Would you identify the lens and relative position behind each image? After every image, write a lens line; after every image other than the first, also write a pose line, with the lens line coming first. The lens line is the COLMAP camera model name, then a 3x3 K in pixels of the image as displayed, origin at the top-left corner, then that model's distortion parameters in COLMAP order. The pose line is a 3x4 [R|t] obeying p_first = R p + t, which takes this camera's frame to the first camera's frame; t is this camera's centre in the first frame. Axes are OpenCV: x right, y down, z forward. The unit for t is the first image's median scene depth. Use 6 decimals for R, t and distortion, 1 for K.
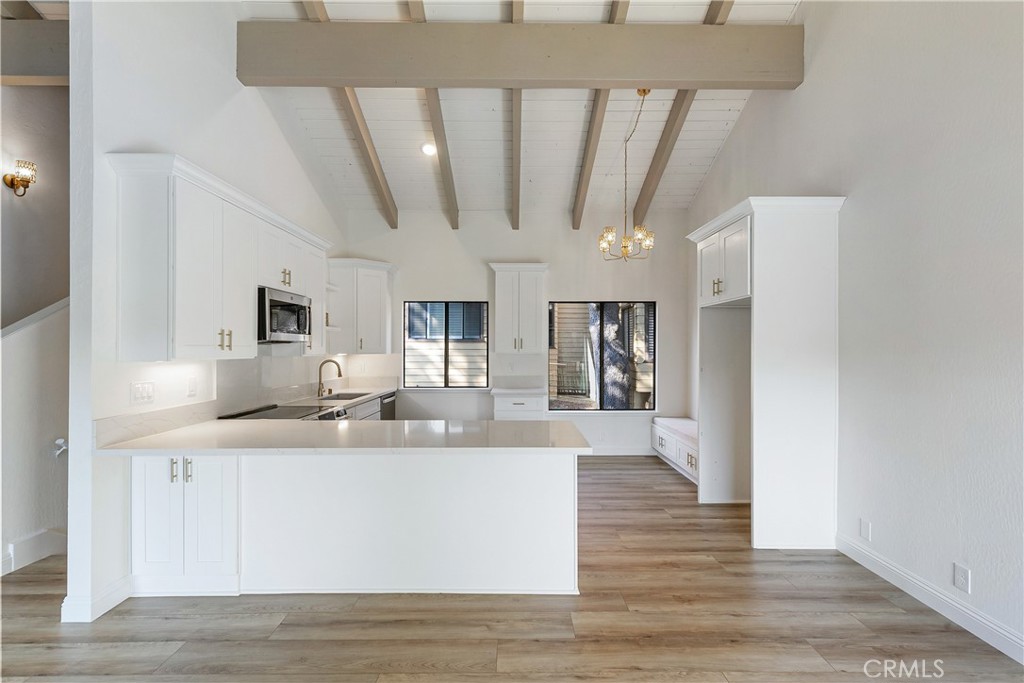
lens RADIAL K [[493.3, 0, 527.5], [0, 493.3, 342.7], [0, 0, 1]] dist [0.000721, 0.000116]
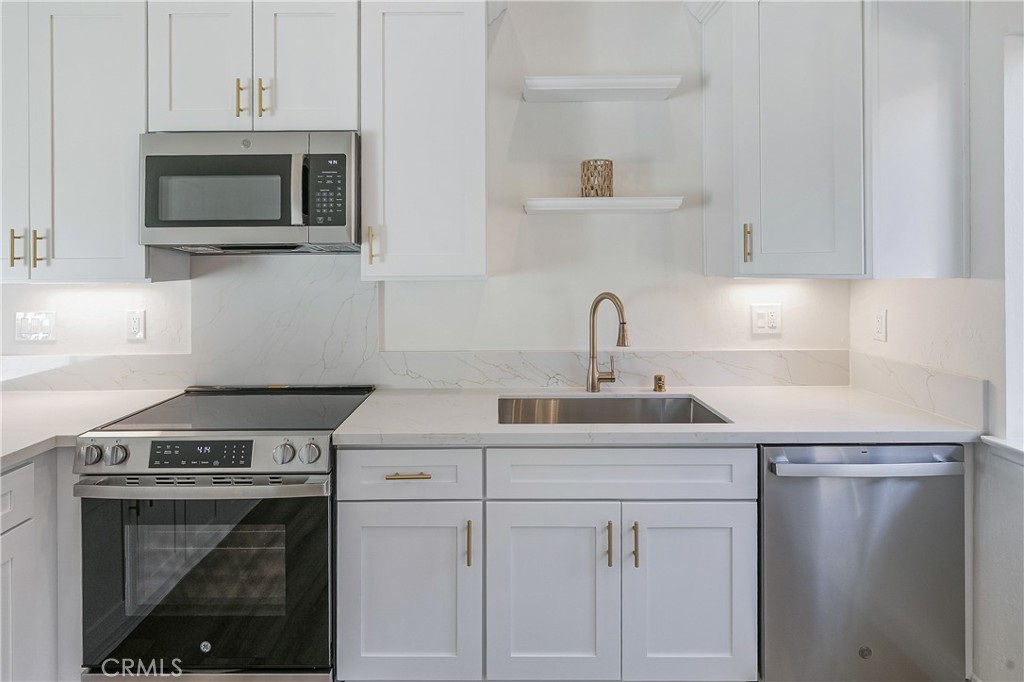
lens RADIAL K [[572.1, 0, 502.3], [0, 572.1, 266.5], [0, 0, 1]] dist [0.018374, -0.000088]
pose [[-0.009132, 0.006454, -0.999937, 0.001076], [0.017075, 0.999834, 0.006297, 0.016788], [0.999813, -0.017016, -0.009241, 1.167869]]
